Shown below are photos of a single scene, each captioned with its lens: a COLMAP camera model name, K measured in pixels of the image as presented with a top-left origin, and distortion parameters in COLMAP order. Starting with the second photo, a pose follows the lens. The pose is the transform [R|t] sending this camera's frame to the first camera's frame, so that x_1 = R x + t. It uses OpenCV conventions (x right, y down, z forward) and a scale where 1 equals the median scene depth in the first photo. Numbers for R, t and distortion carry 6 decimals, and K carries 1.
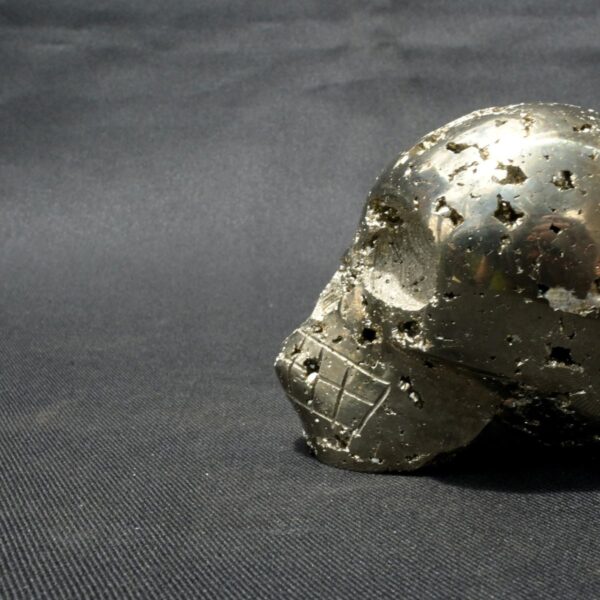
lens RADIAL K [[929.5, 0, 300.0], [0, 929.5, 300.0], [0, 0, 1]] dist [-0.009666, -0.072460]
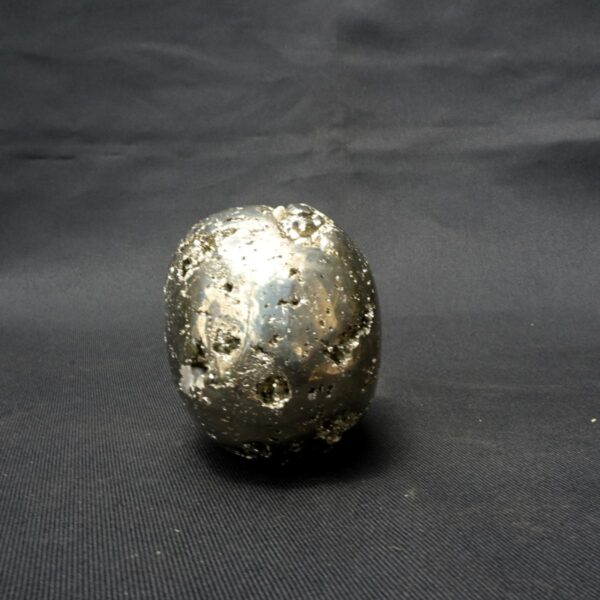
lens RADIAL K [[616.5, 0, 300.0], [0, 616.5, 300.0], [0, 0, 1]] dist [-0.035300, 0.006981]
pose [[0.993516, 0.003364, -0.113644, 0.144070], [-0.006230, 0.999671, -0.024873, -0.022421], [0.113523, 0.025420, 0.993210, 0.067091]]
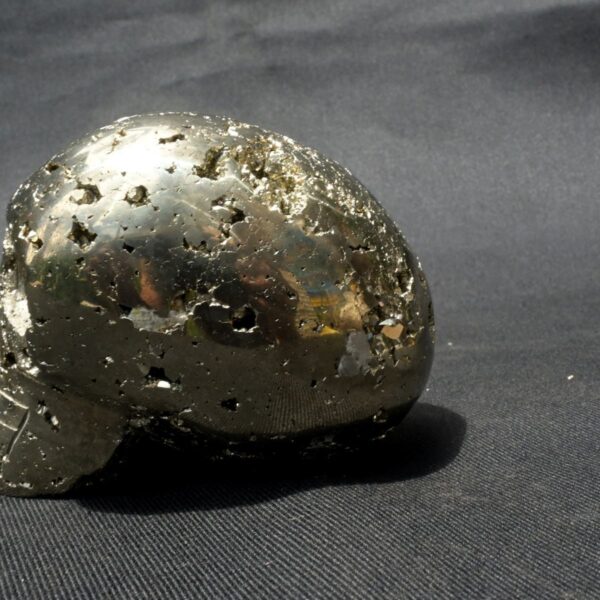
lens RADIAL K [[929.5, 0, 300.0], [0, 929.5, 300.0], [0, 0, 1]] dist [-0.009666, -0.072460]
pose [[0.997421, -0.060494, -0.038631, 0.176555], [0.061371, 0.997874, 0.021929, -0.011698], [0.037223, -0.024243, 0.999013, 0.011882]]
